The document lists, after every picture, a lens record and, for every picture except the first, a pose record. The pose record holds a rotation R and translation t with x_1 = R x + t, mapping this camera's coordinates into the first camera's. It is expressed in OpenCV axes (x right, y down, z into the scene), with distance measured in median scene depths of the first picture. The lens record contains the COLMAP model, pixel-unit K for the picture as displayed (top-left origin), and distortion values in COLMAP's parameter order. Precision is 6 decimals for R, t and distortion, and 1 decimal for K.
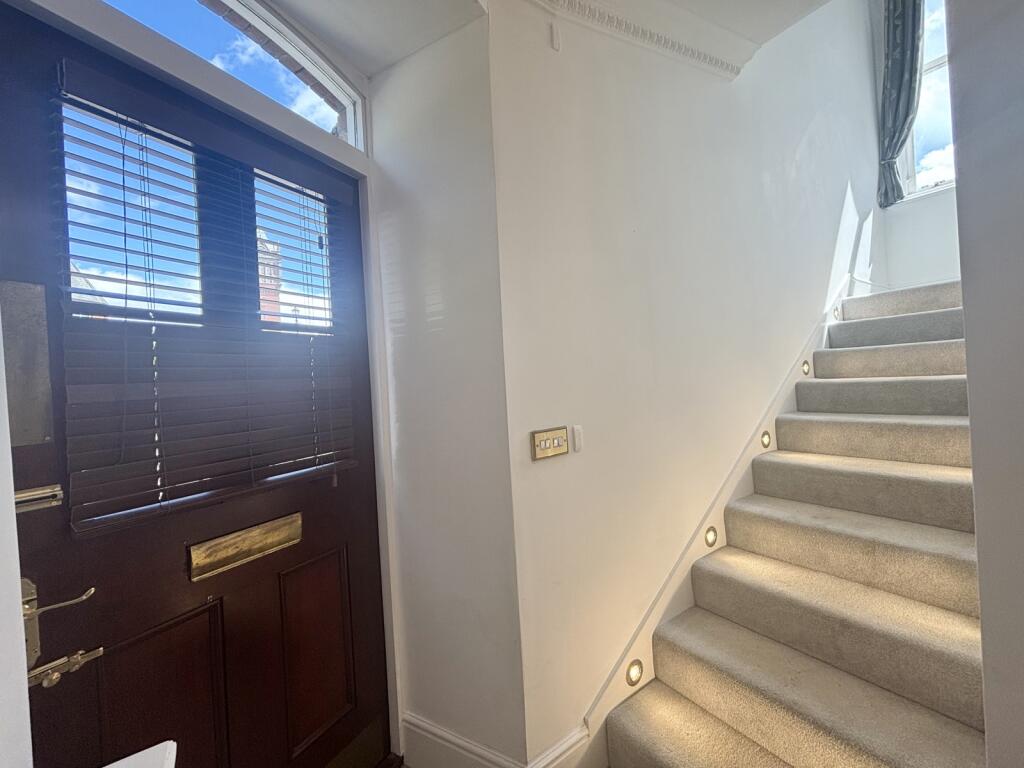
lens RADIAL K [[418.7, 0, 513.3], [0, 418.7, 379.9], [0, 0, 1]] dist [0.001198, -0.000115]
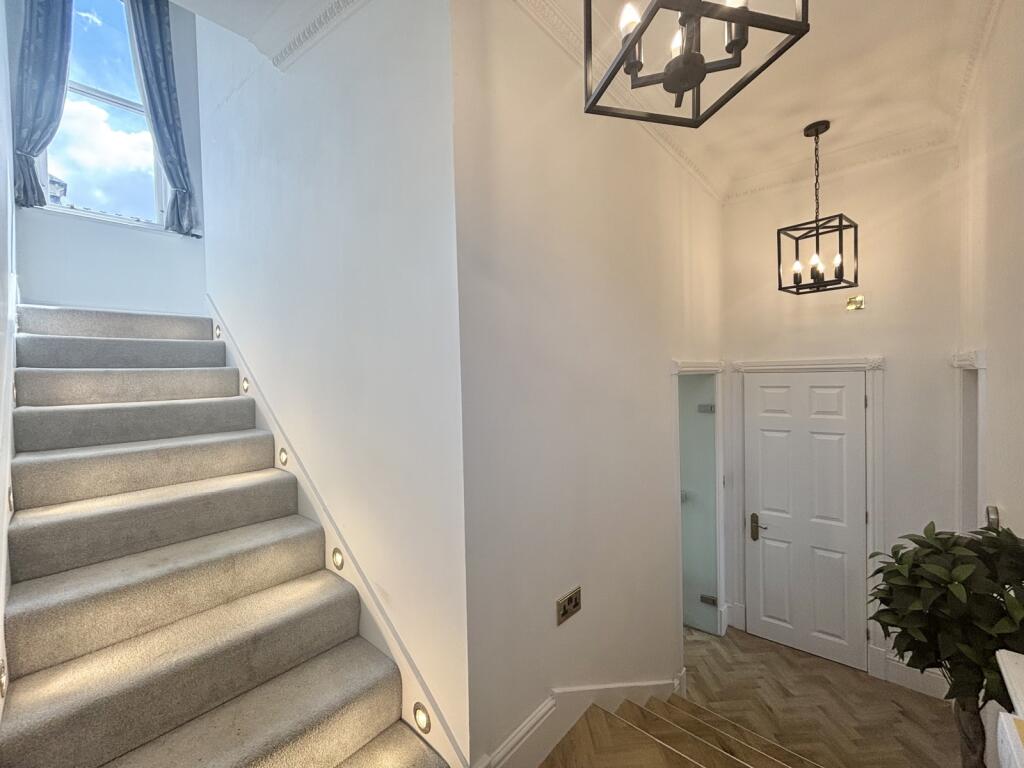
lens RADIAL K [[418.7, 0, 513.3], [0, 418.7, 379.9], [0, 0, 1]] dist [0.001198, -0.000115]
pose [[-0.226896, 0.047366, 0.972767, -0.277077], [0.035121, 0.998565, -0.040430, 0.013928], [-0.973286, 0.024991, -0.228234, 0.459575]]
